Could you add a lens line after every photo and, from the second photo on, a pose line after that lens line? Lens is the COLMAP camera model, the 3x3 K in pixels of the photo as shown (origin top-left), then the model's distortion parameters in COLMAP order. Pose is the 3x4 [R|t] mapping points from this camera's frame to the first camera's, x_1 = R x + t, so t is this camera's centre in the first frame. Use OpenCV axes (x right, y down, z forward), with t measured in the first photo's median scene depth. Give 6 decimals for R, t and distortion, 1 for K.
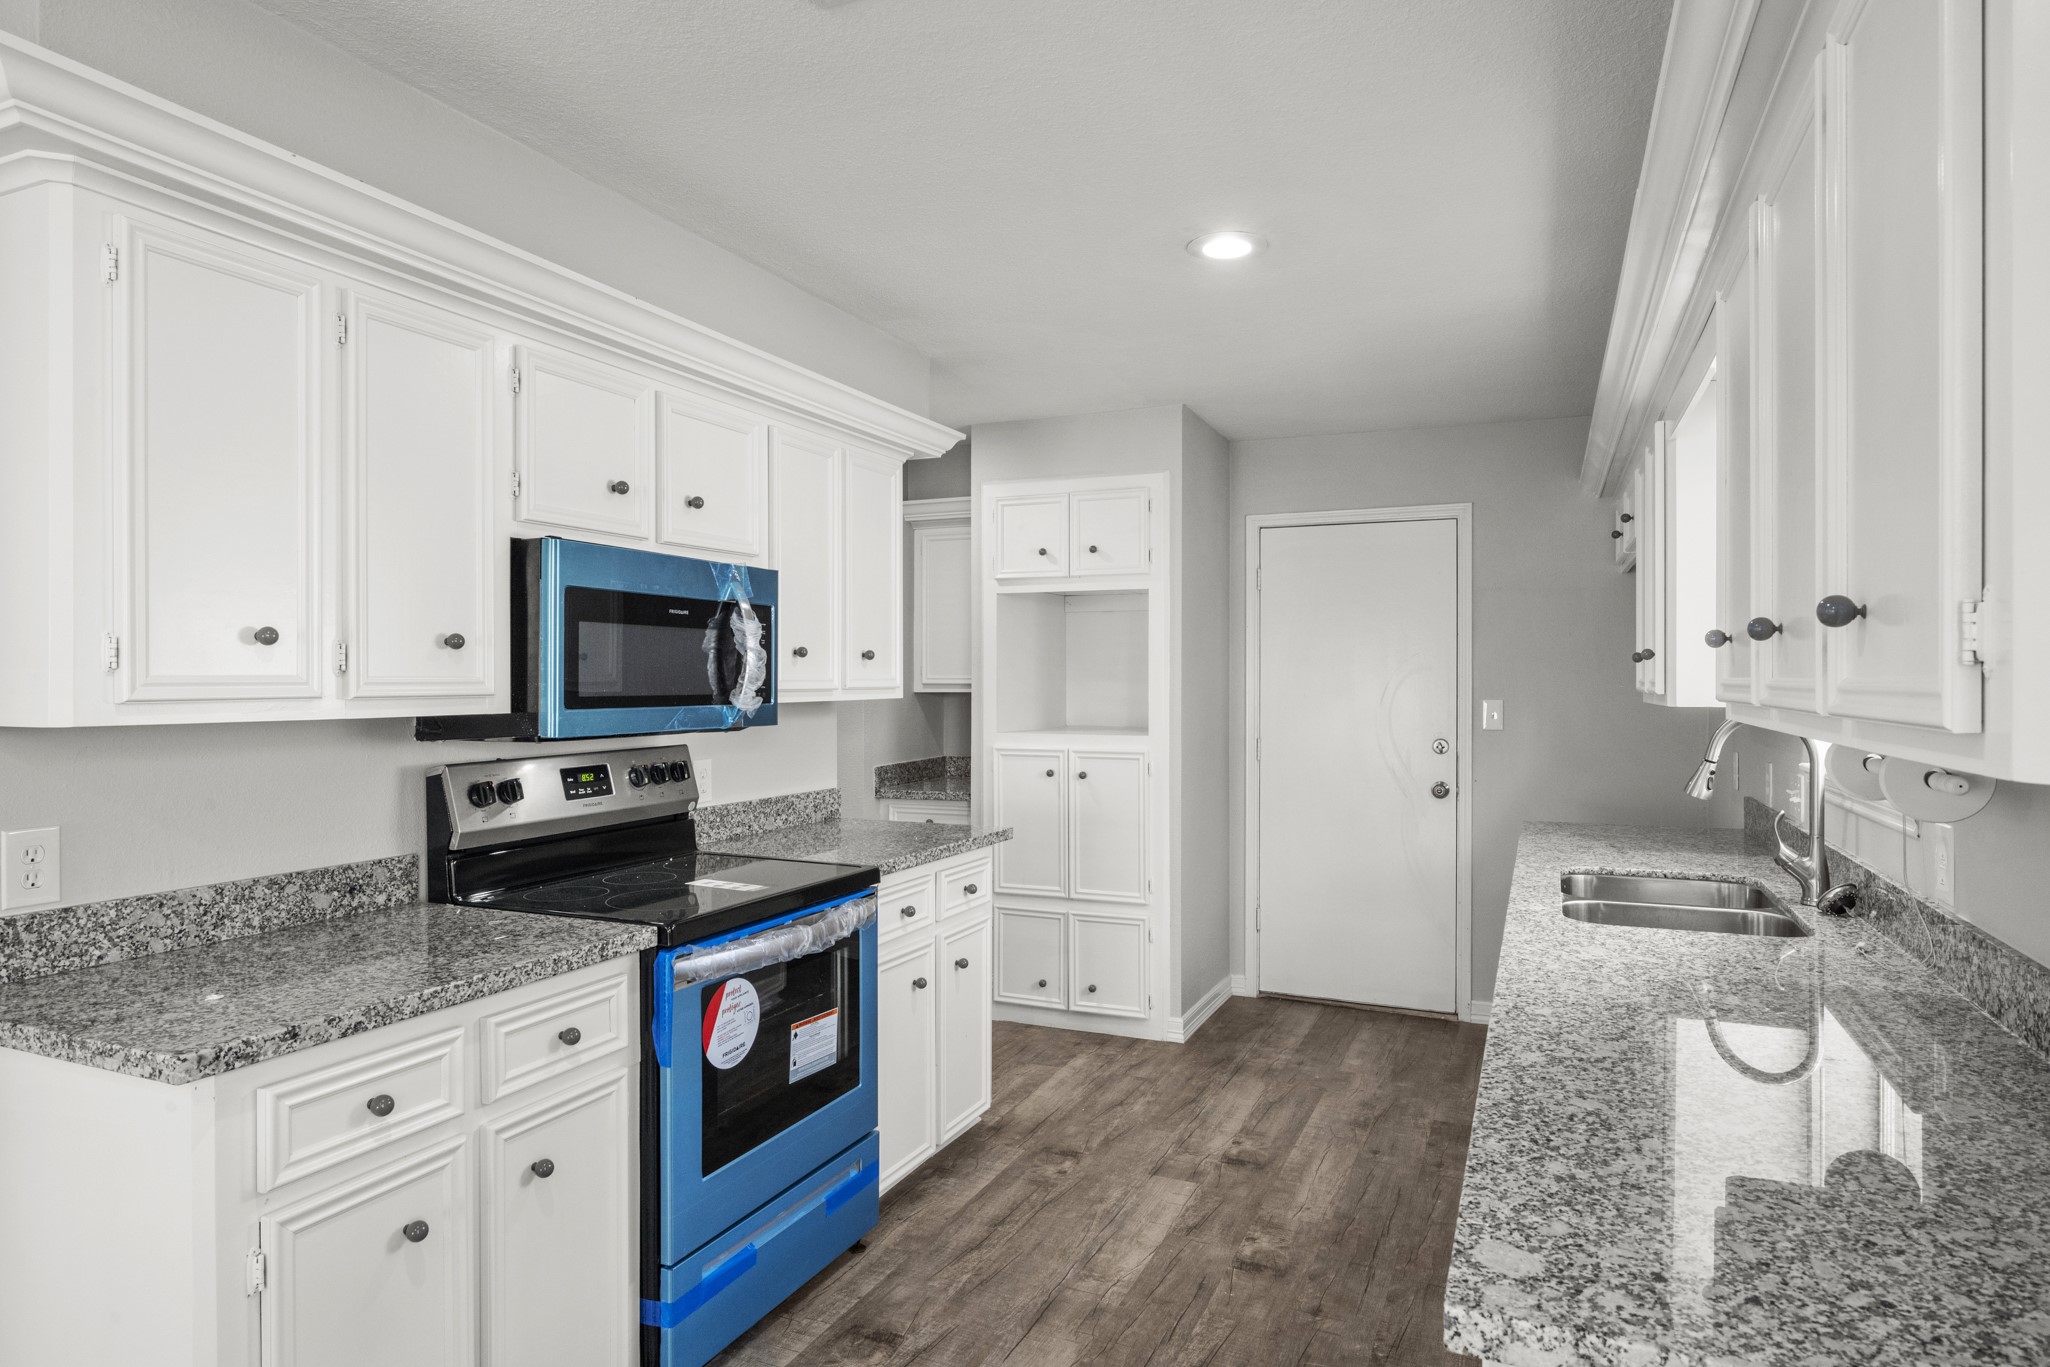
lens RADIAL K [[1176.3, 0, 1046.4], [0, 1176.3, 685.5], [0, 0, 1]] dist [0.000463, 0.000253]
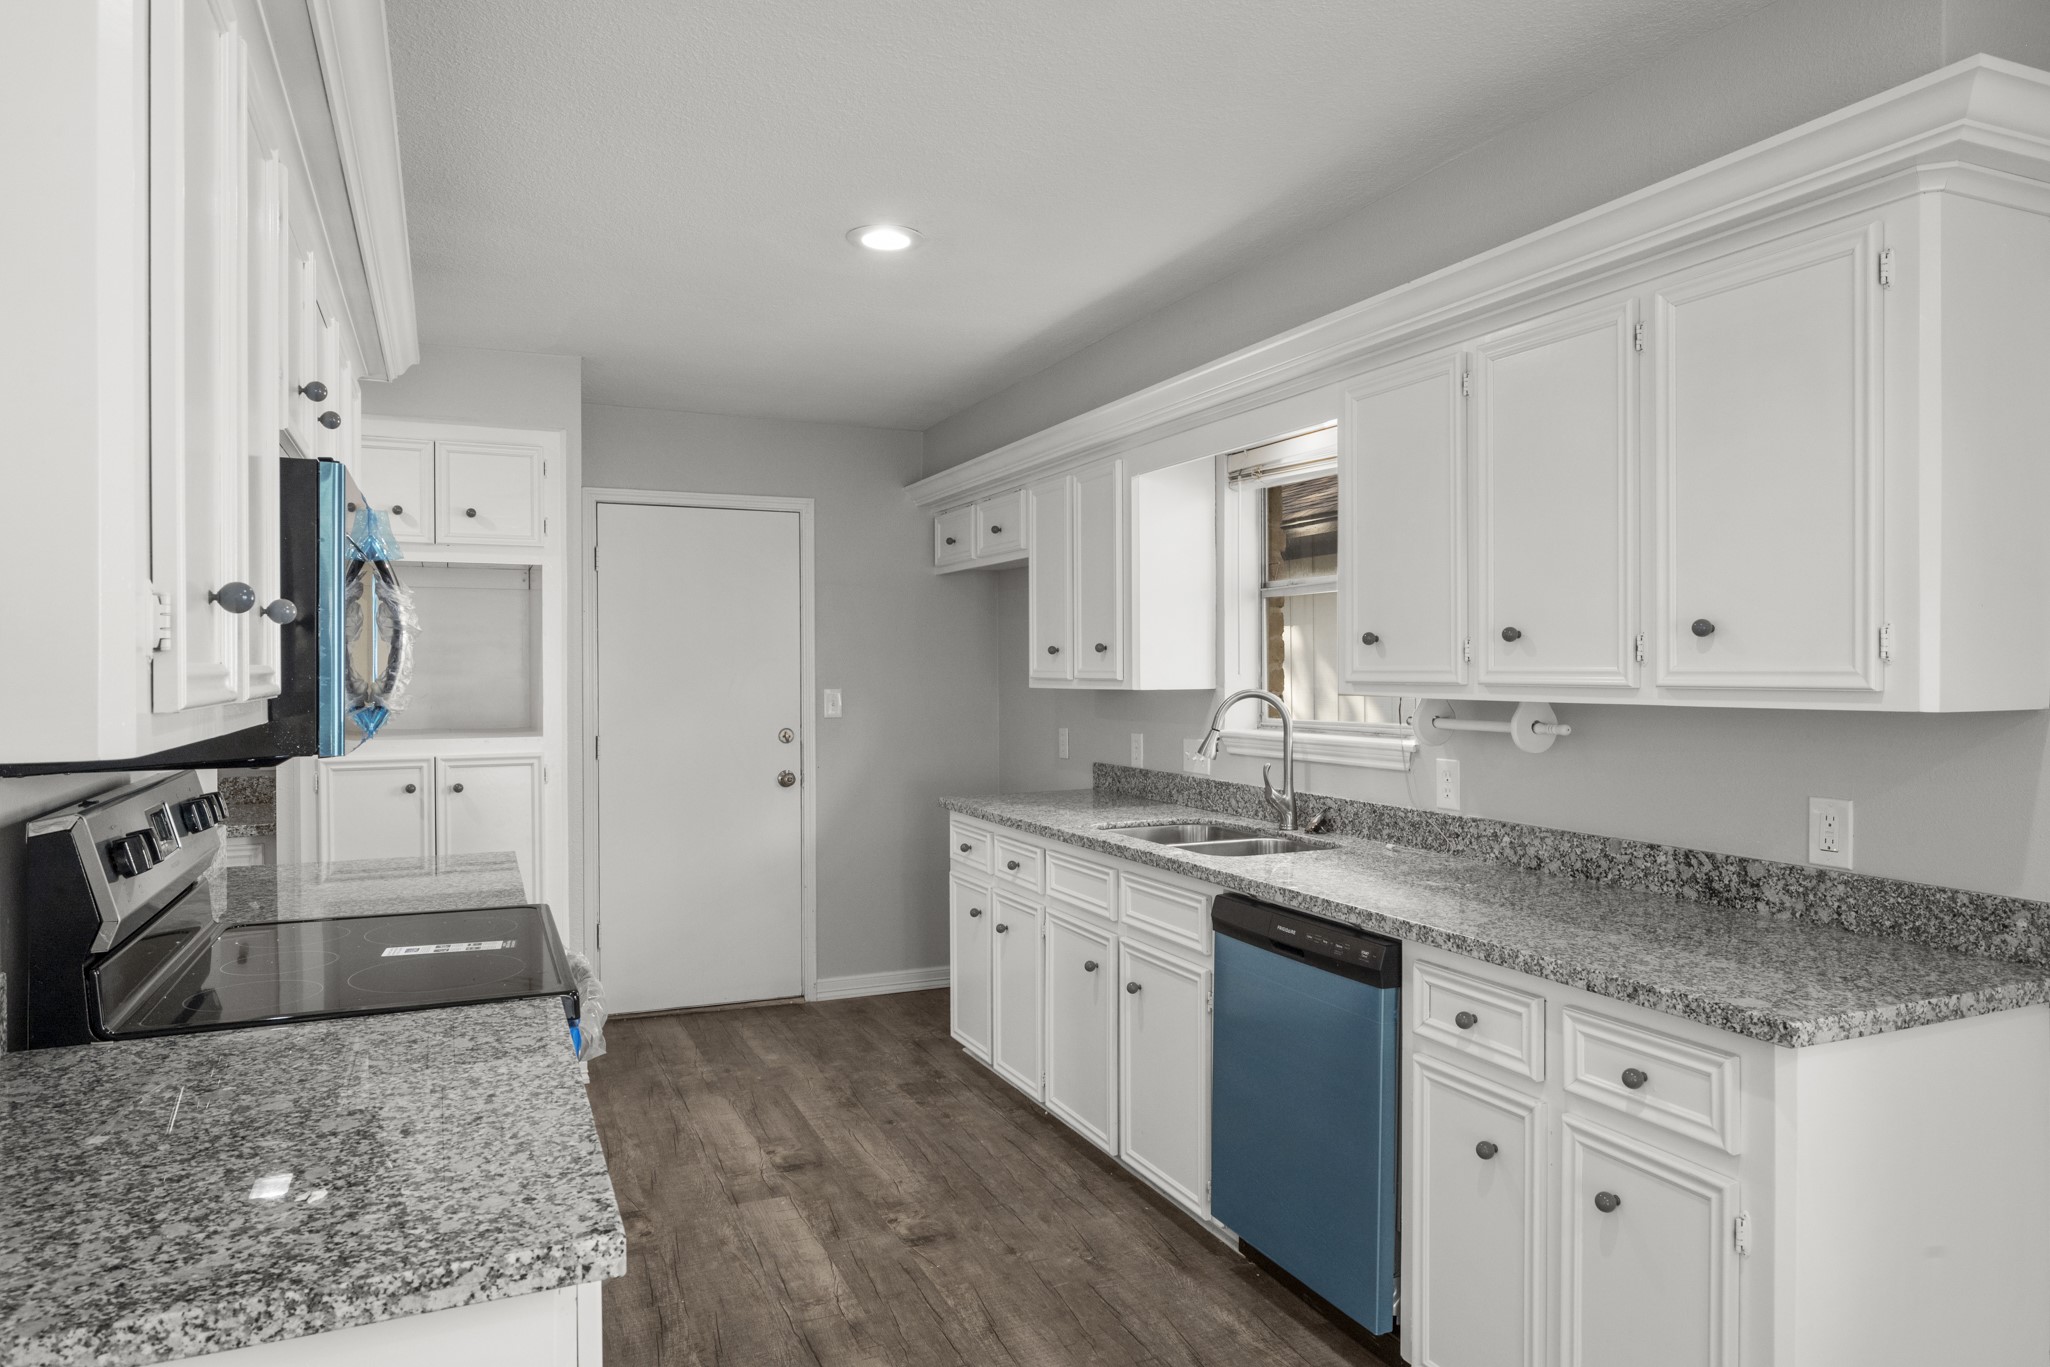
lens RADIAL K [[1276.1, 0, 1026.1], [0, 1276.1, 679.6], [0, 0, 1]] dist [-0.002185, 0.000868]
pose [[0.678156, -0.008163, 0.734872, -0.552021], [0.007146, 0.999964, 0.004513, -0.000530], [-0.734883, 0.002191, 0.678191, 0.167891]]
